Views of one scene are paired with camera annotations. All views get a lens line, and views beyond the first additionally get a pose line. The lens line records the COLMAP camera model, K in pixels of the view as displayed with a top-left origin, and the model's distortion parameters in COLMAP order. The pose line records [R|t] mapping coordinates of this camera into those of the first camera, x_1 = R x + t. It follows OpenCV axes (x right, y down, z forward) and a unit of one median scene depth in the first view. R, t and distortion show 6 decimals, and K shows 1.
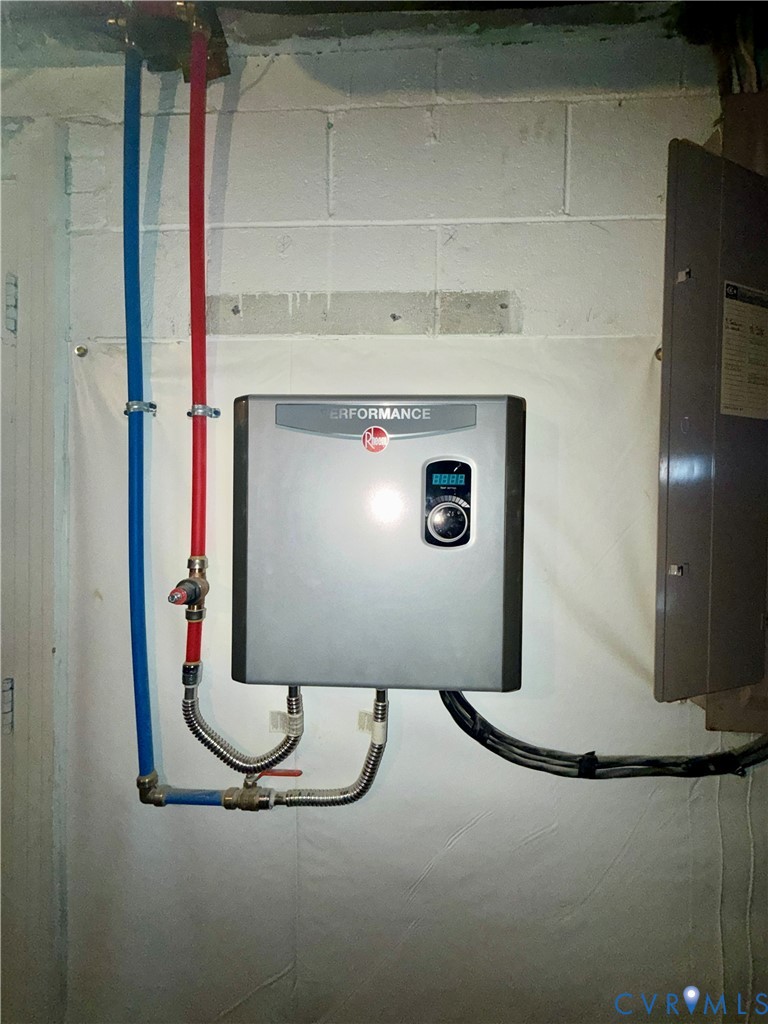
lens RADIAL K [[409.4, 0, 384.5], [0, 409.4, 514.5], [0, 0, 1]] dist [-0.001166, -0.000163]
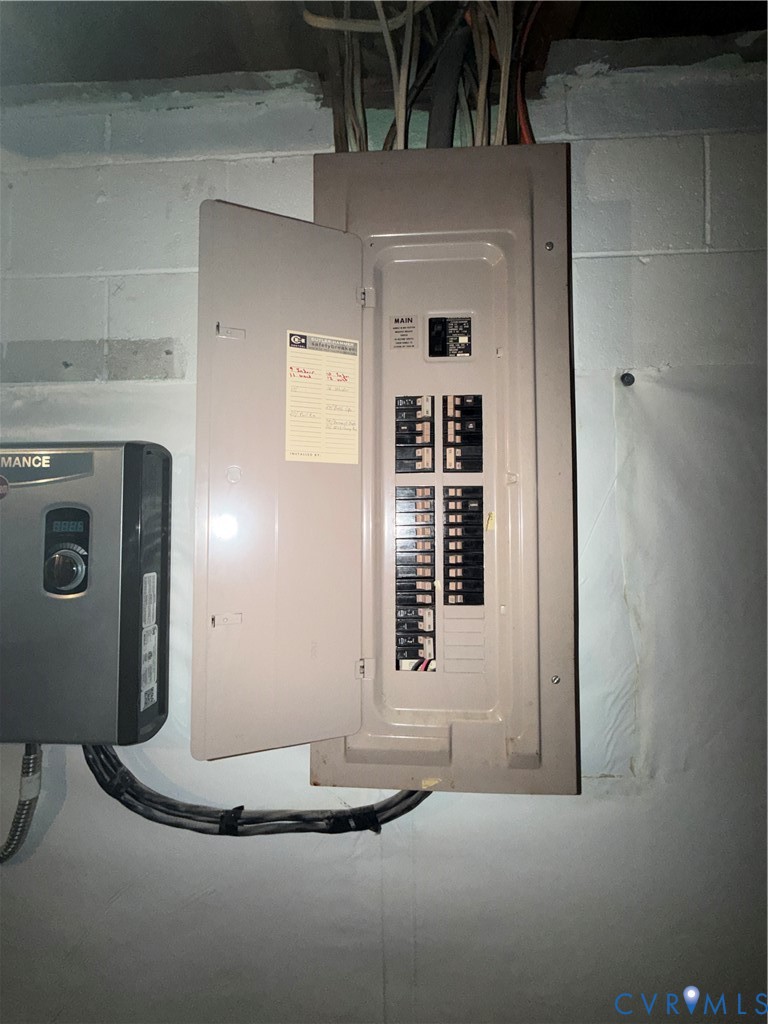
lens RADIAL K [[409.4, 0, 384.0], [0, 409.4, 513.3], [0, 0, 1]] dist [-0.001166, -0.000163]
pose [[0.999866, -0.015624, -0.004942, 0.881213], [0.015337, 0.998449, -0.053521, -0.049818], [0.005771, 0.053438, 0.998554, 0.008356]]
